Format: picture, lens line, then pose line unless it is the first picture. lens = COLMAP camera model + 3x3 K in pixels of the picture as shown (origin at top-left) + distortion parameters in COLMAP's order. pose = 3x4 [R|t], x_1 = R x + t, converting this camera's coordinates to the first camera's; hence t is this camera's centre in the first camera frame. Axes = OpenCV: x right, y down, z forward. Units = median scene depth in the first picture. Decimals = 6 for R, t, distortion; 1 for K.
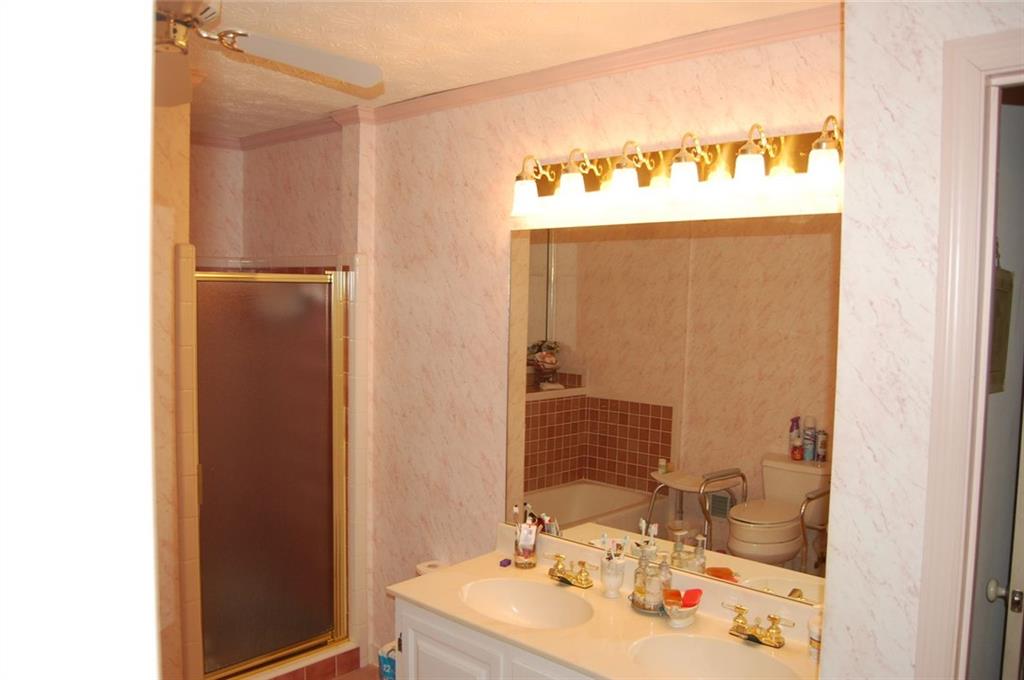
lens RADIAL K [[806.4, 0, 531.4], [0, 806.4, 341.4], [0, 0, 1]] dist [-0.095861, 0.044730]
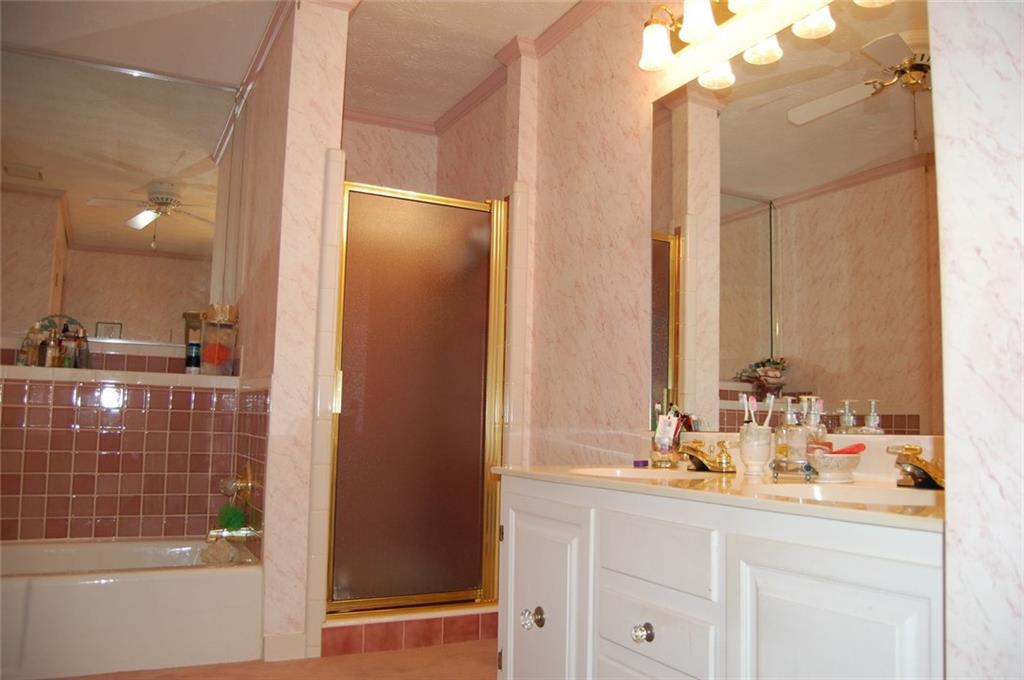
lens RADIAL K [[804.2, 0, 532.4], [0, 804.2, 340.8], [0, 0, 1]] dist [-0.097034, 0.042493]
pose [[0.940884, -0.033635, -0.337054, 0.126904], [-0.024495, 0.985696, -0.166742, 0.253264], [0.337841, 0.165141, 0.926602, 0.144132]]
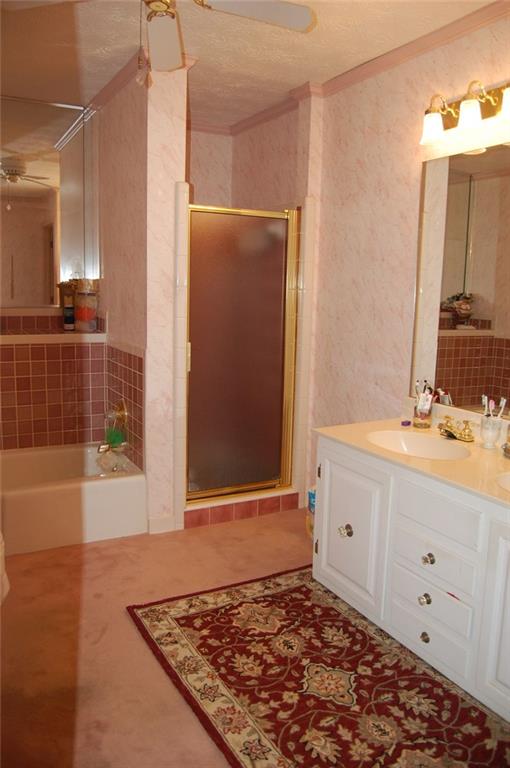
lens RADIAL K [[603.1, 0, 258.9], [0, 603.1, 370.9], [0, 0, 1]] dist [-0.097034, 0.042493]
pose [[0.944832, 0.050876, -0.323580, 0.044079], [-0.028063, 0.996805, 0.074785, 0.111339], [0.326351, -0.061579, 0.943241, 0.022979]]
